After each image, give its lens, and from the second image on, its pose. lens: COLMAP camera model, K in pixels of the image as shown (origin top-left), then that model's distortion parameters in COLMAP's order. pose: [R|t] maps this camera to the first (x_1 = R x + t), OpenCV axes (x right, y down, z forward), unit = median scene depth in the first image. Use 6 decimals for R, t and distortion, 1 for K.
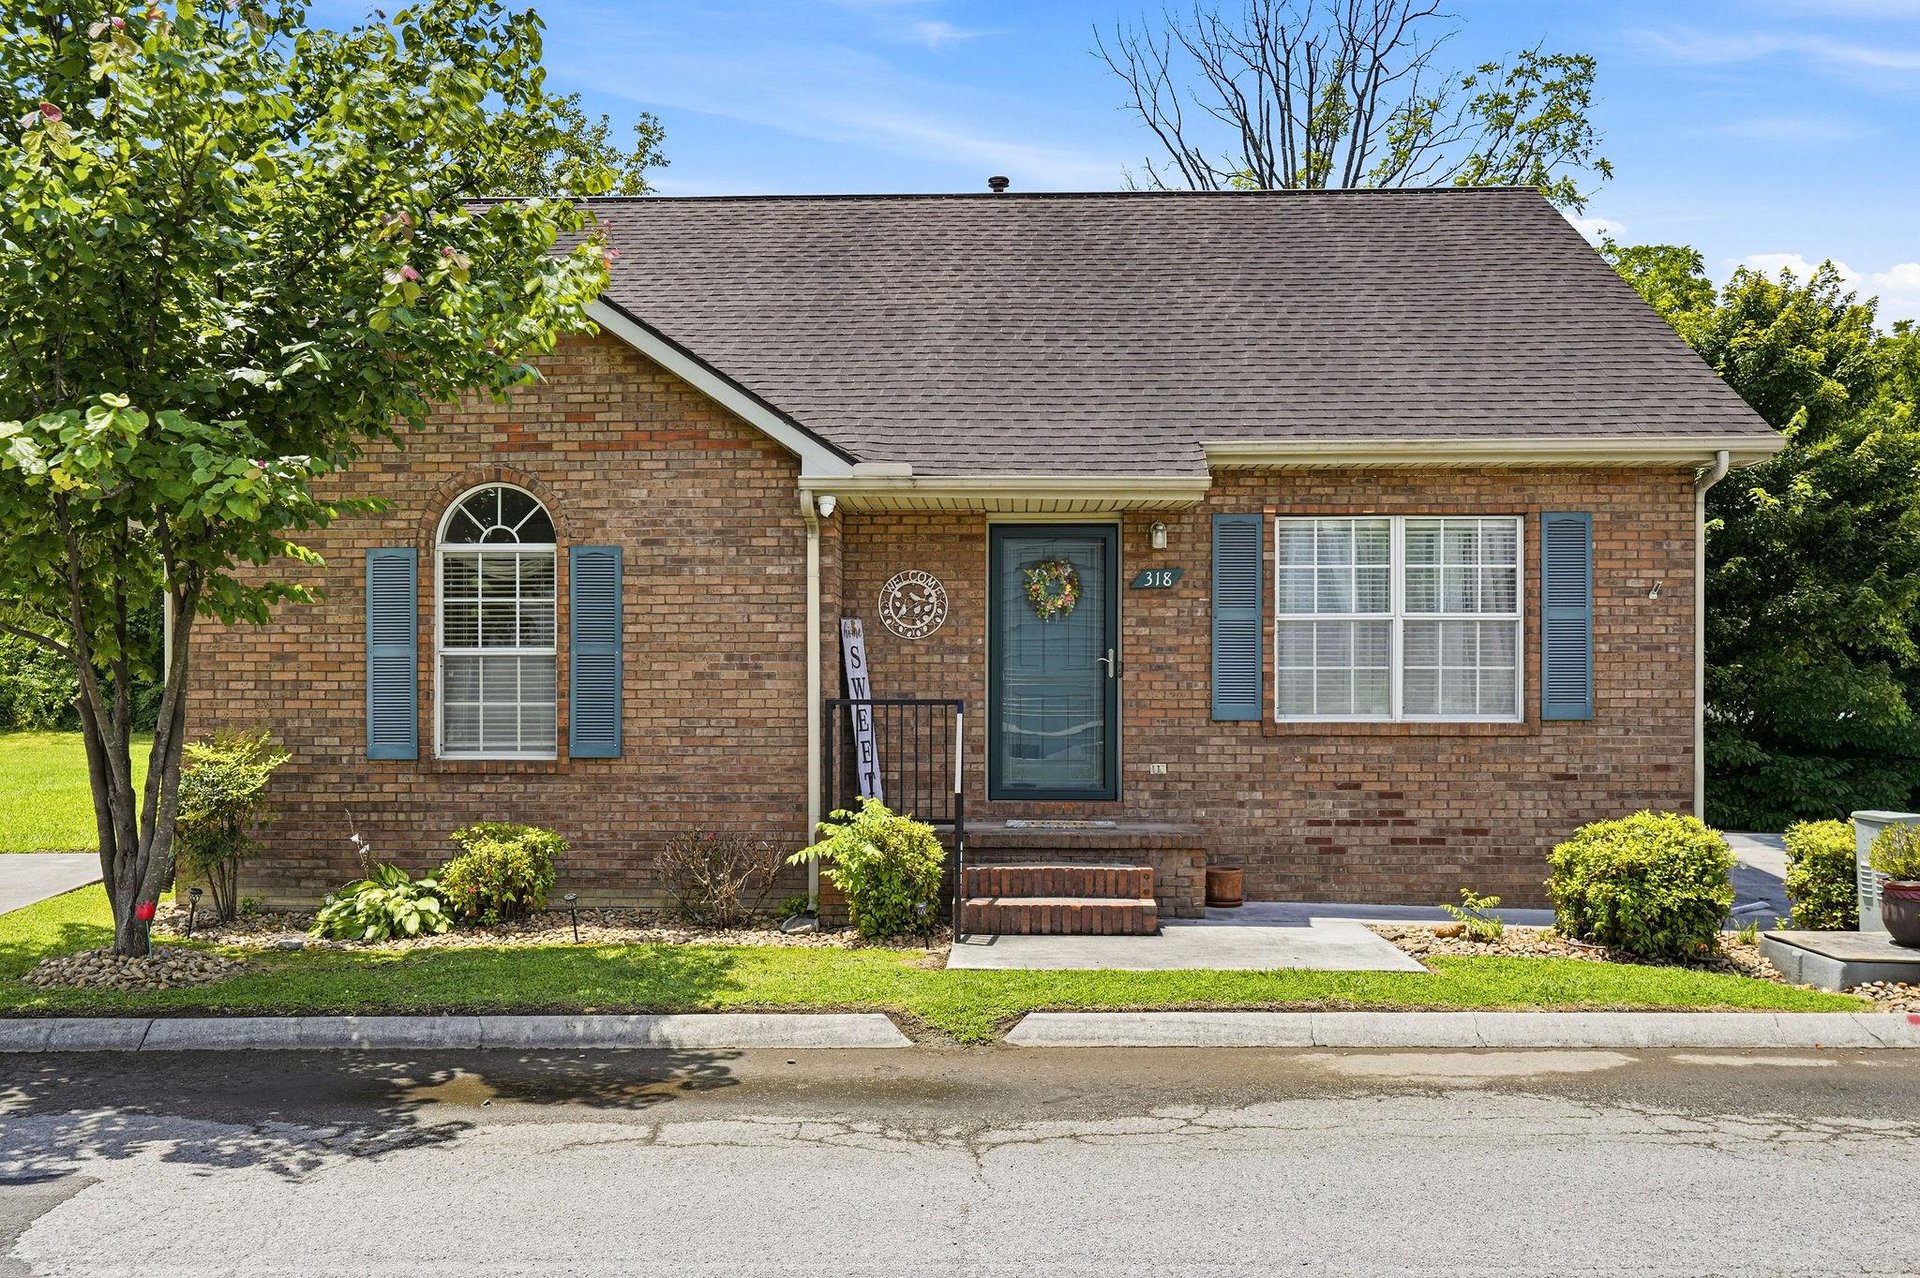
lens RADIAL K [[1050.7, 0, 980.5], [0, 1050.7, 631.4], [0, 0, 1]] dist [-0.002019, -0.000951]
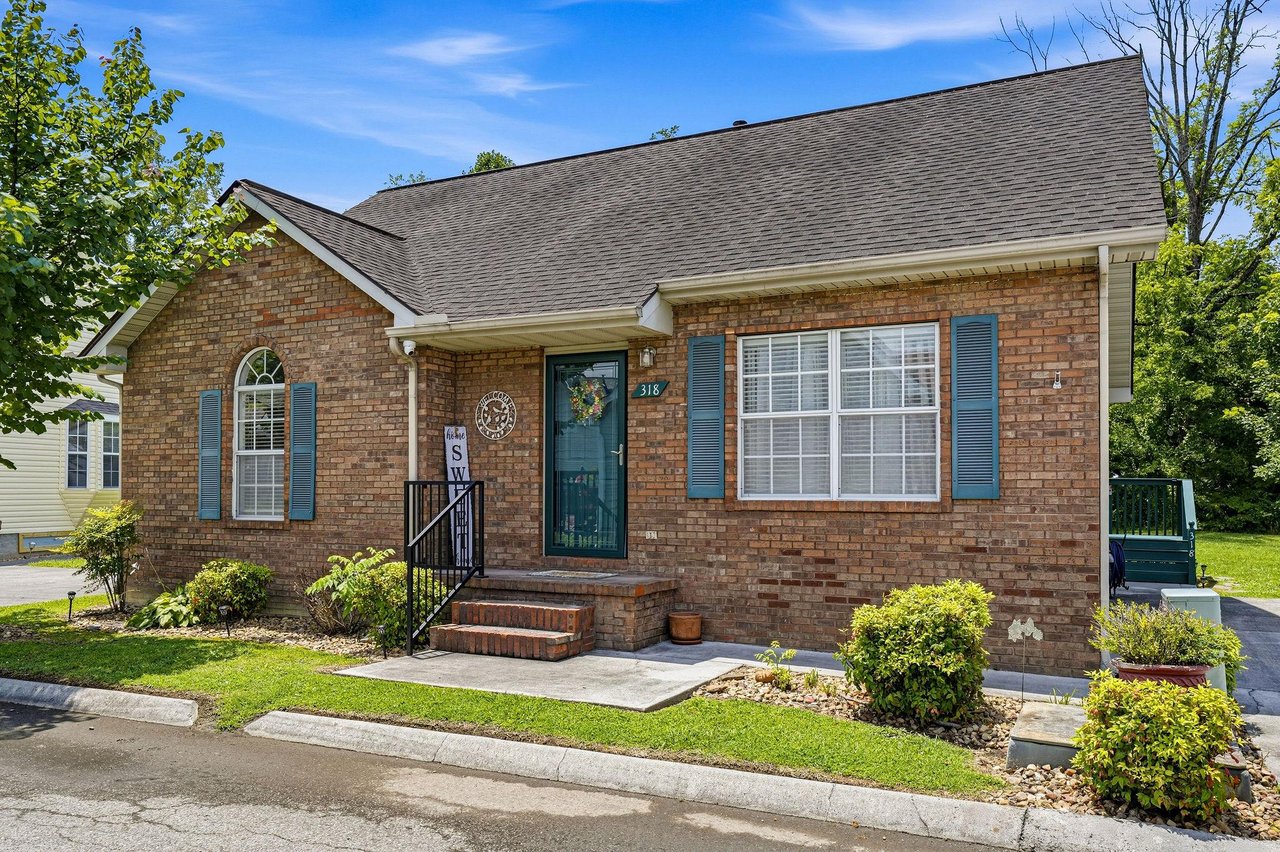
lens RADIAL K [[700.4, 0, 637.2], [0, 700.4, 438.1], [0, 0, 1]] dist [-0.002019, -0.000951]
pose [[0.953766, -0.019409, -0.299923, 0.421867], [0.015719, 0.999768, -0.014713, 0.023289], [0.300139, 0.009319, 0.953850, 0.166063]]
